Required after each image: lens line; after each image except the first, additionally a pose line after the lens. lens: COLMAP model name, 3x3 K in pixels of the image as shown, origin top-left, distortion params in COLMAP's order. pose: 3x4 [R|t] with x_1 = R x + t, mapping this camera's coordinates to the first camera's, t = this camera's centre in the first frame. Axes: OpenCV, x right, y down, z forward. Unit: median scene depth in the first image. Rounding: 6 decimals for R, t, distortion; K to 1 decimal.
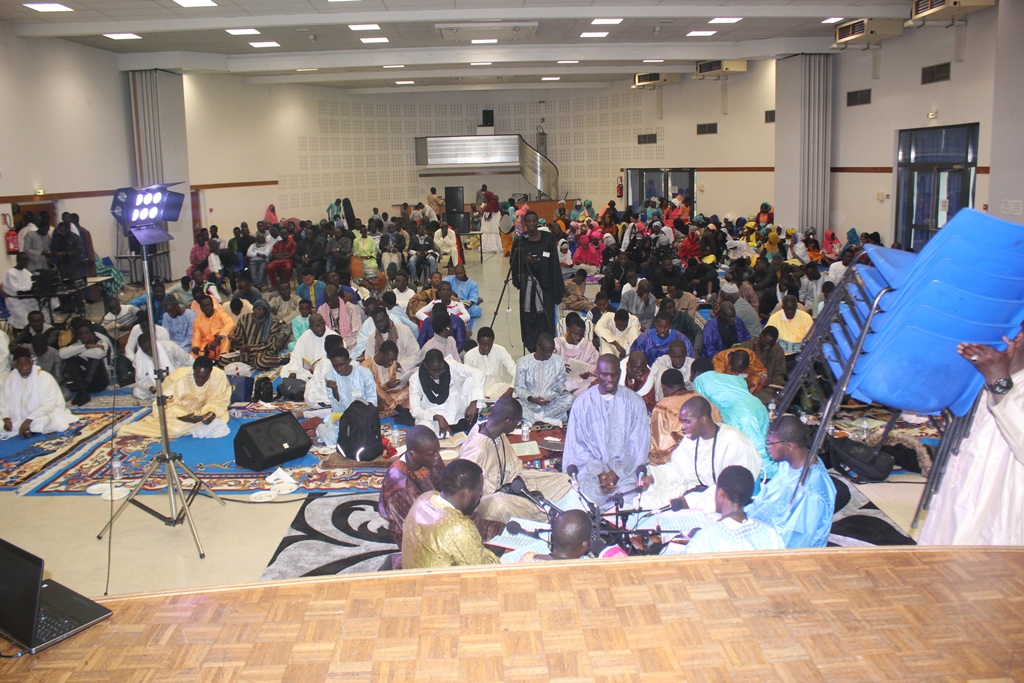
lens RADIAL K [[848.7, 0, 503.5], [0, 848.7, 323.0], [0, 0, 1]] dist [-0.153816, 0.144794]
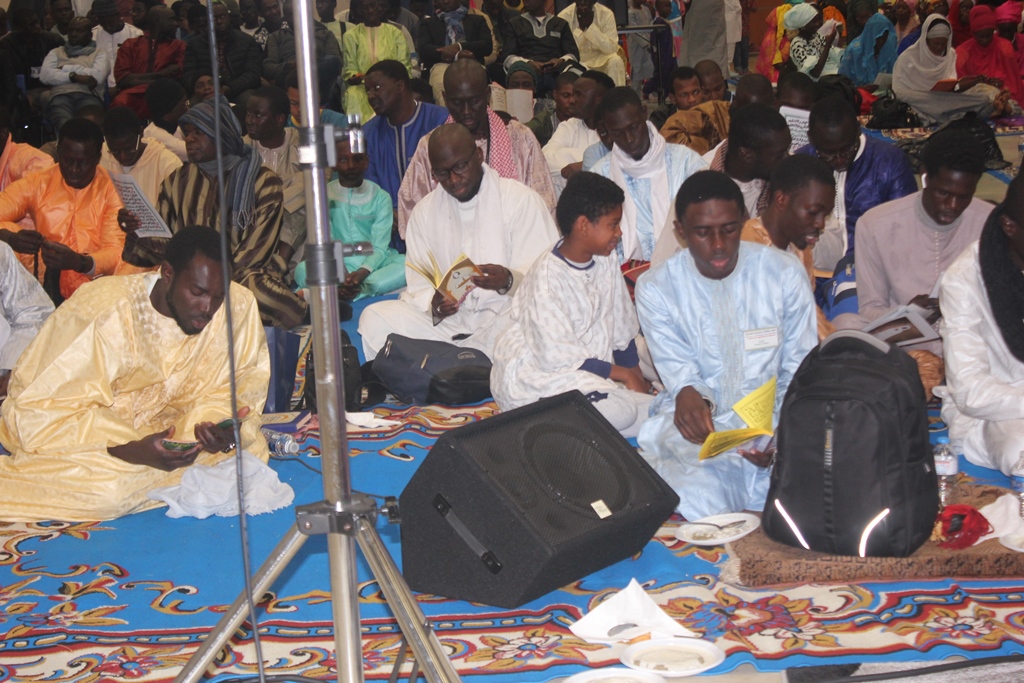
lens RADIAL K [[2089.3, 0, 510.5], [0, 2089.3, 356.5], [0, 0, 1]] dist [0.041987, 0.145993]
pose [[0.999624, -0.027265, -0.002841, -0.112460], [0.027271, 0.999626, 0.002144, 0.037546], [0.002781, -0.002221, 0.999994, 0.129942]]
